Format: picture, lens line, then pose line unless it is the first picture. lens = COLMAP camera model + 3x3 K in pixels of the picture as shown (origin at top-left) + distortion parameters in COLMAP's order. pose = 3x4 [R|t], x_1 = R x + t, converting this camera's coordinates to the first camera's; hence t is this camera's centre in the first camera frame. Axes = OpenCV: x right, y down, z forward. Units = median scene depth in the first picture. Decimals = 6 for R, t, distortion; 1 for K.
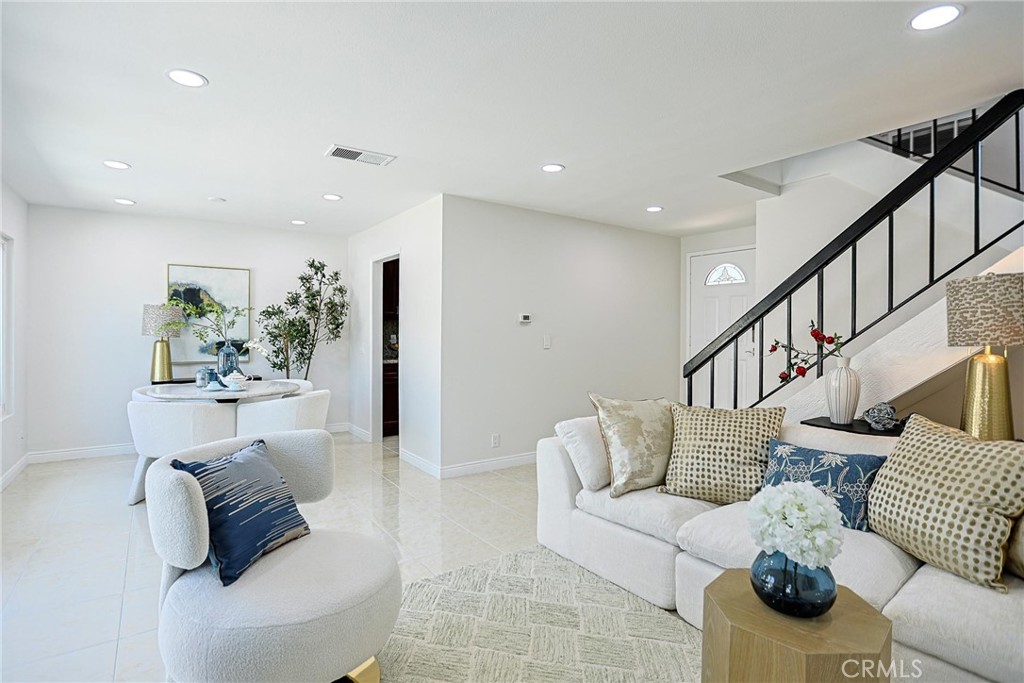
lens RADIAL K [[496.7, 0, 513.4], [0, 496.7, 340.7], [0, 0, 1]] dist [-0.032661, -0.000152]
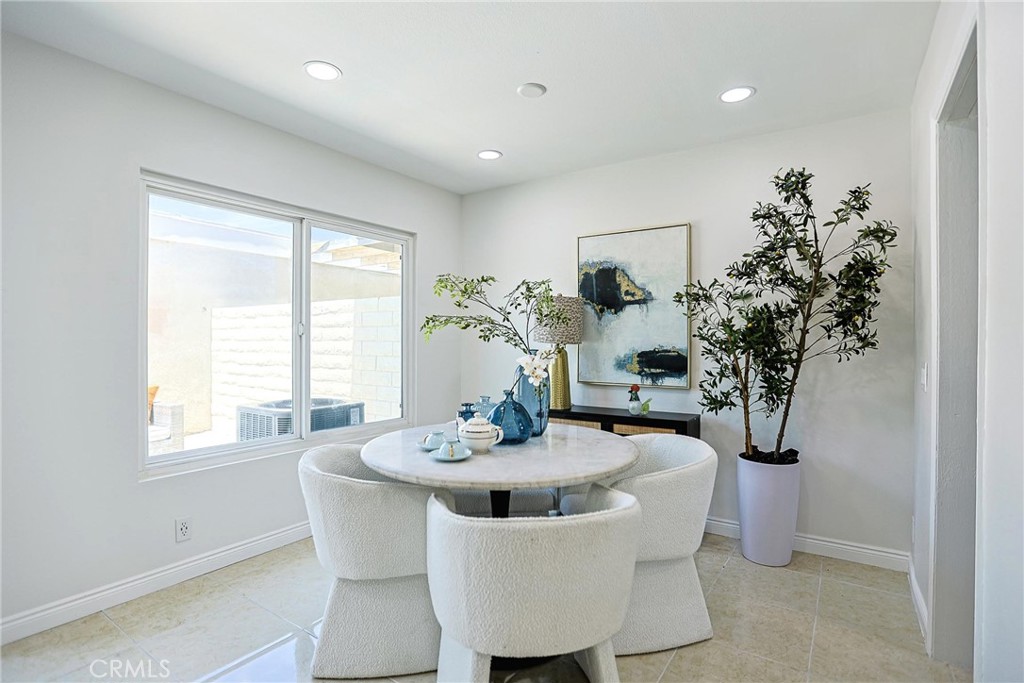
lens RADIAL K [[496.7, 0, 517.4], [0, 496.7, 338.2], [0, 0, 1]] dist [-0.032661, -0.000152]
pose [[0.356657, -0.002159, -0.934233, -0.084290], [-0.009369, 0.999939, -0.005888, -0.009859], [0.934189, 0.010853, 0.356615, 0.639720]]
